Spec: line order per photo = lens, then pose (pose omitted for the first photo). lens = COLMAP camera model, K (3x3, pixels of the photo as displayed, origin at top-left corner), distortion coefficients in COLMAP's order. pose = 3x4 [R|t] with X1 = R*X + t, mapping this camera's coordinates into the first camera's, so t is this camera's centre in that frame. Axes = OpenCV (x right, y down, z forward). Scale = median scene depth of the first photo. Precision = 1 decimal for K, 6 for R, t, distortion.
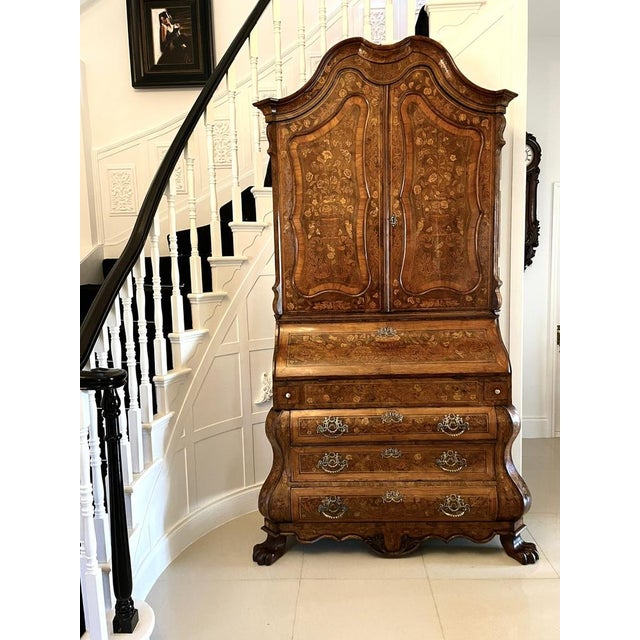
lens RADIAL K [[493.0, 0, 321.3], [0, 493.0, 312.6], [0, 0, 1]] dist [0.080978, -0.095617]
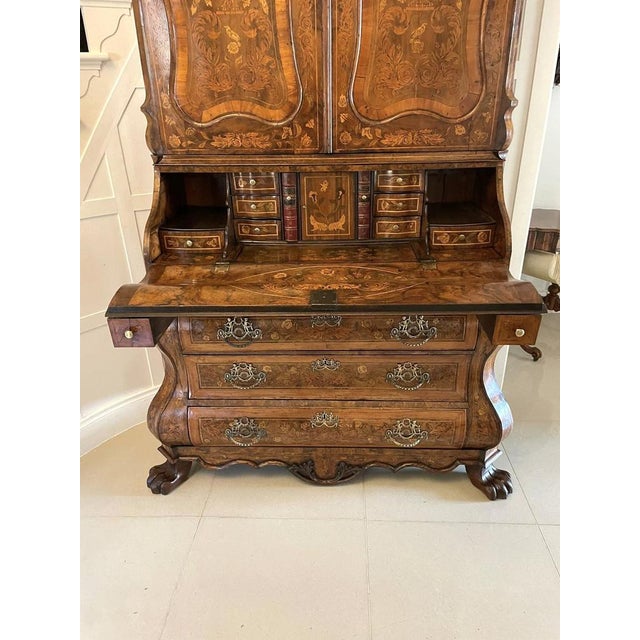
lens RADIAL K [[496.9, 0, 321.3], [0, 496.9, 327.0], [0, 0, 1]] dist [0.074603, -0.093076]
pose [[0.999949, 0.009278, 0.004065, 0.128266], [-0.010105, 0.941196, 0.337709, -0.007981], [-0.000693, -0.337733, 0.941242, 0.339677]]
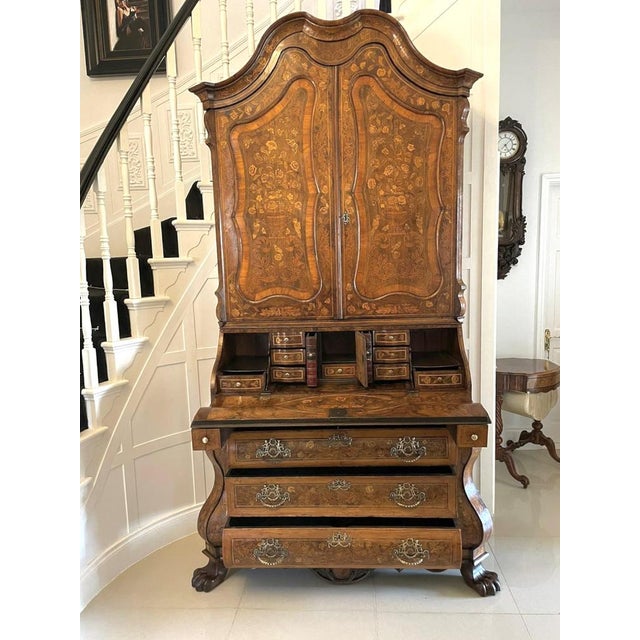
lens RADIAL K [[496.9, 0, 316.4], [0, 496.9, 323.8], [0, 0, 1]] dist [0.074603, -0.093076]
pose [[0.999470, 0.000336, -0.032545, 0.124129], [0.000684, 0.999509, 0.031325, -0.022000], [0.032539, -0.031330, 0.998979, 0.083086]]
